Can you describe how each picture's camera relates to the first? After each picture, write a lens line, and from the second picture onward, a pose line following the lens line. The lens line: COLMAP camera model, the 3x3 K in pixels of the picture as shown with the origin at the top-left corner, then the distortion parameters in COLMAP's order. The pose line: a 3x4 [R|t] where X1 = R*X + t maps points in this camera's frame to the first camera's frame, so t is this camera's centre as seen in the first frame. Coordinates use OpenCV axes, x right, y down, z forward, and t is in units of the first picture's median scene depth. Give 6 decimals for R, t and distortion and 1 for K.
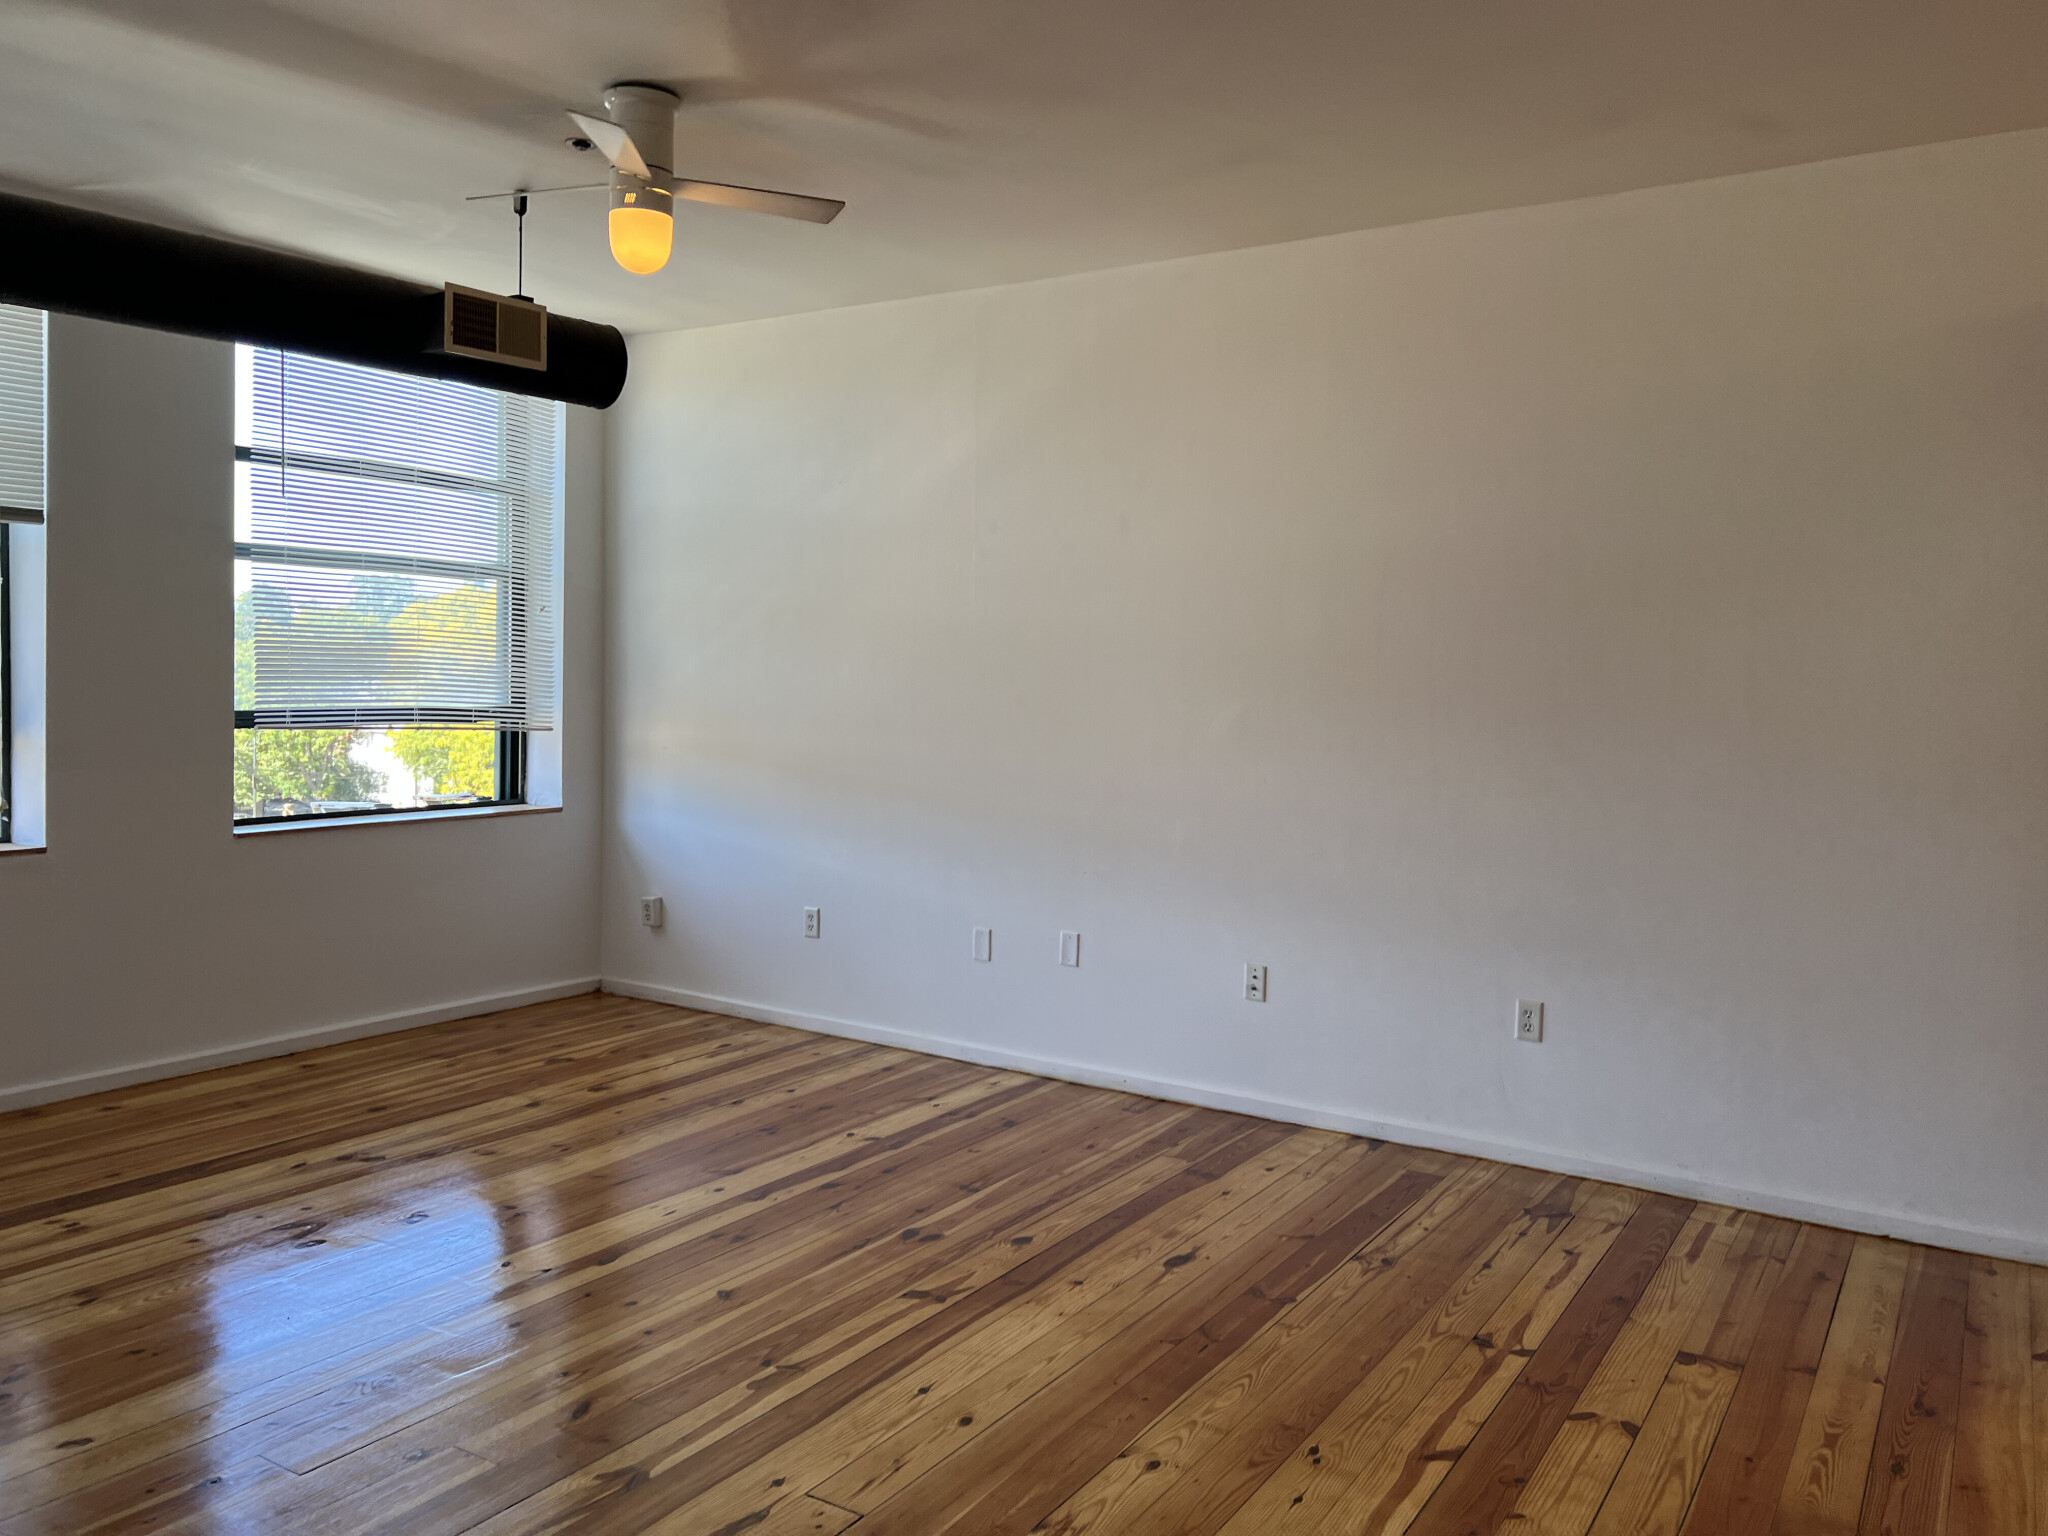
lens RADIAL K [[1547.2, 0, 1035.8], [0, 1547.2, 708.9], [0, 0, 1]] dist [0.006480, 0.000478]
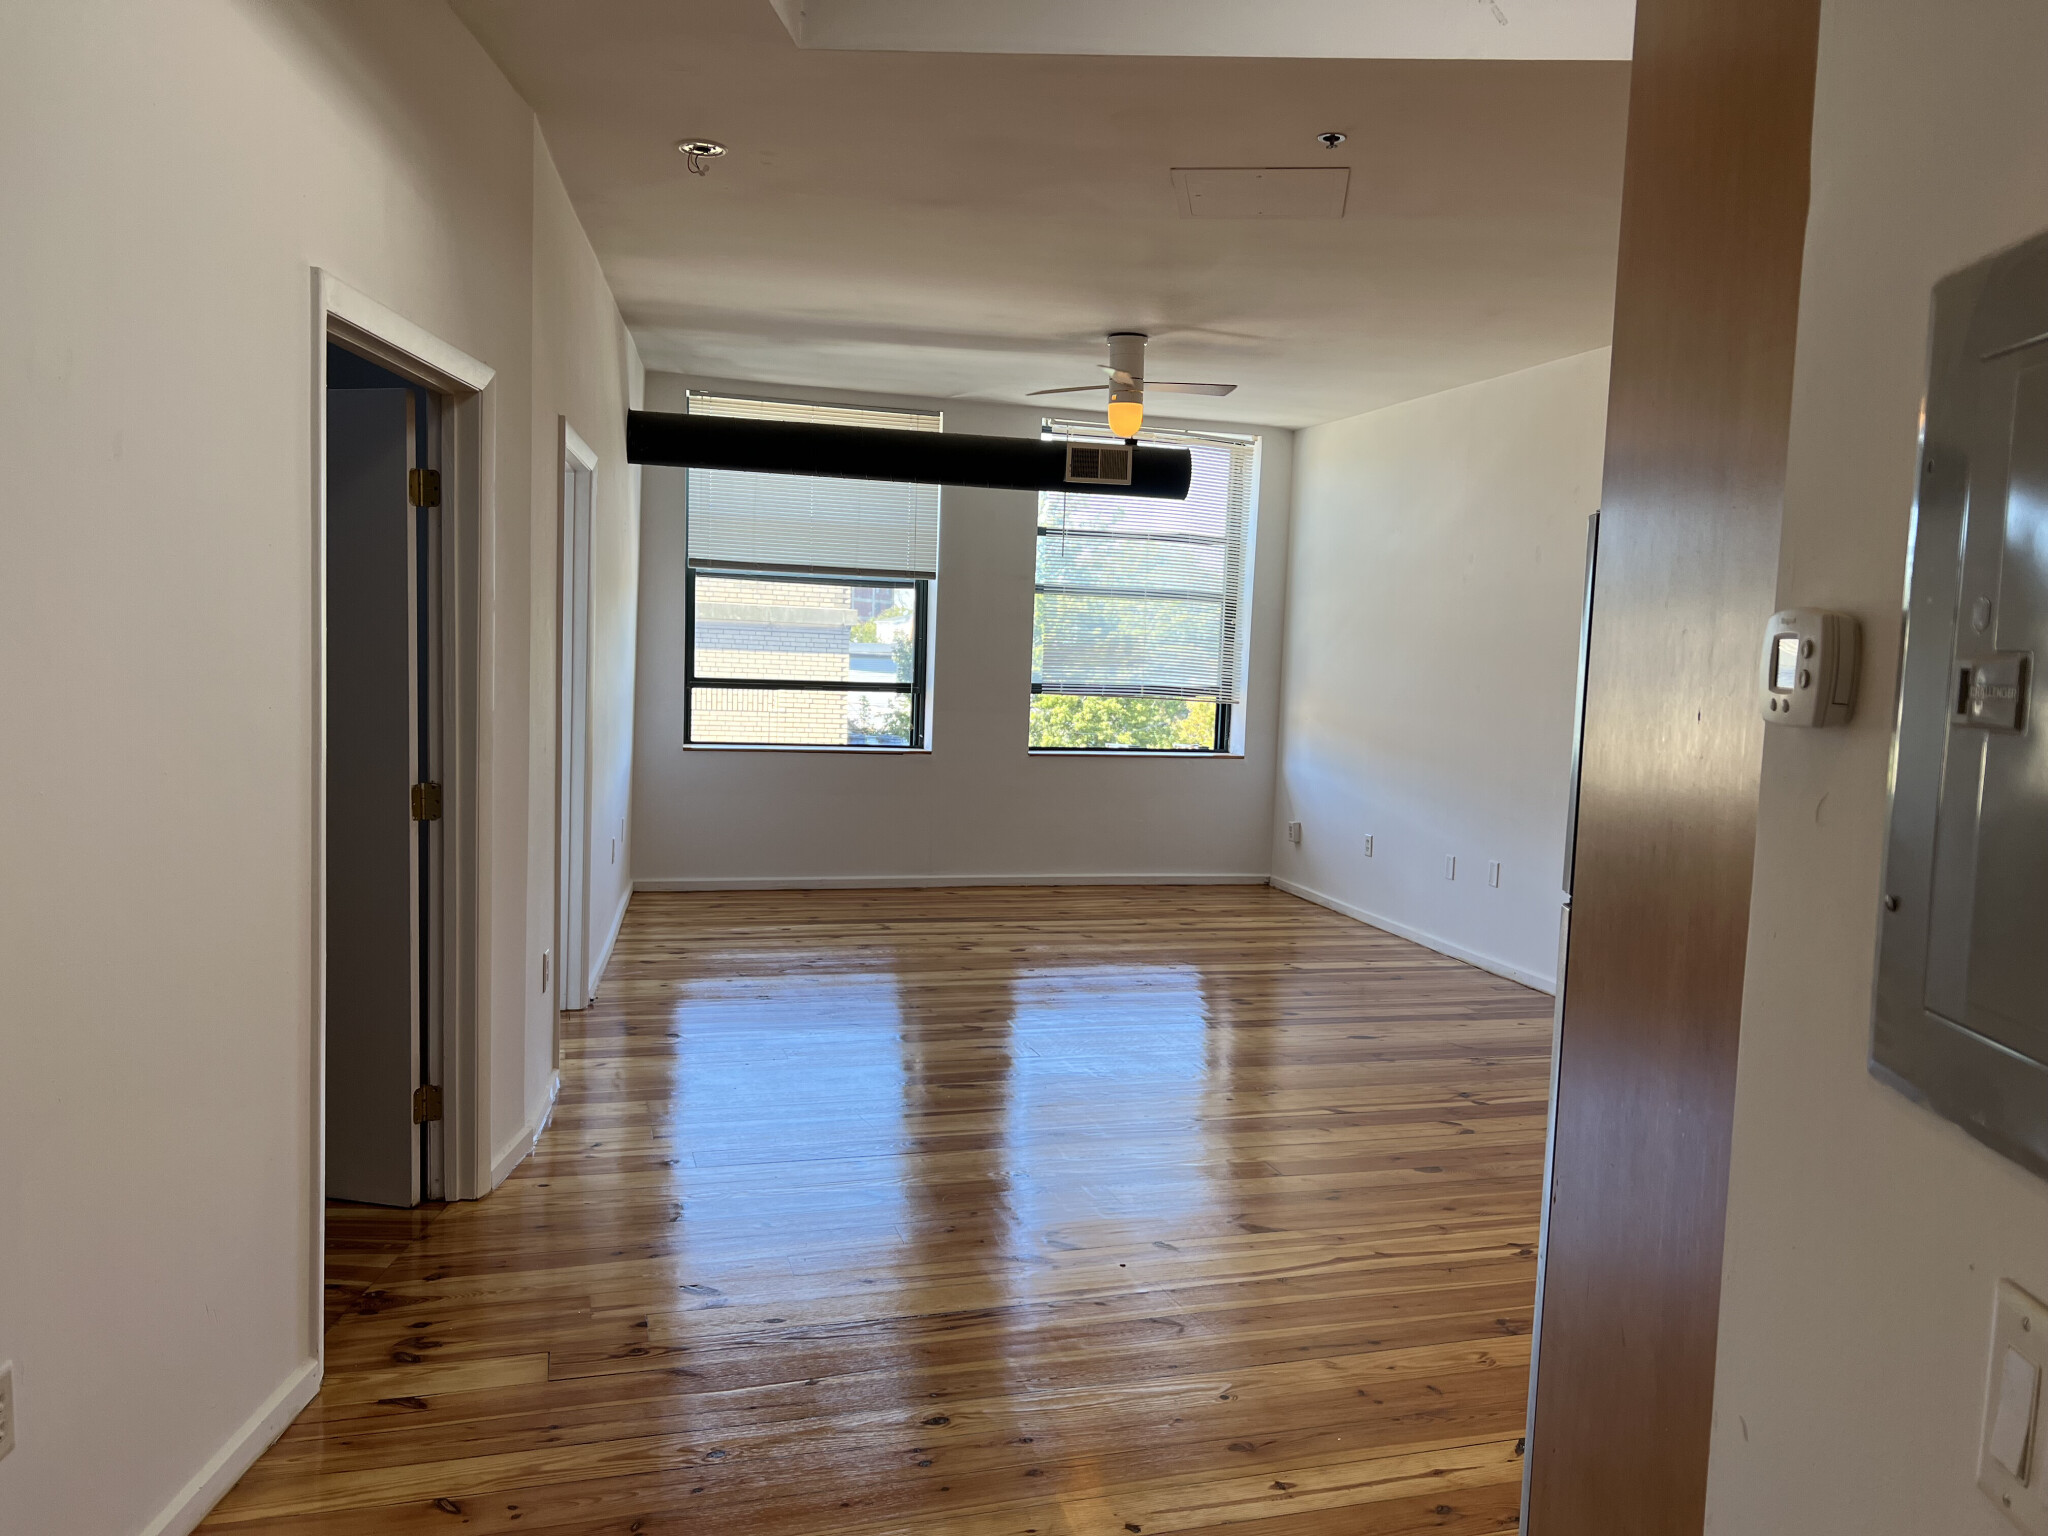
lens RADIAL K [[1519.2, 0, 1024.0], [0, 1519.2, 768.0], [0, 0, 1]] dist [0.057426, -0.107082]
pose [[0.759050, 0.063653, -0.647913, 0.572887], [-0.036644, 0.997808, 0.055099, 0.003563], [0.650000, -0.018081, 0.759719, -0.288904]]
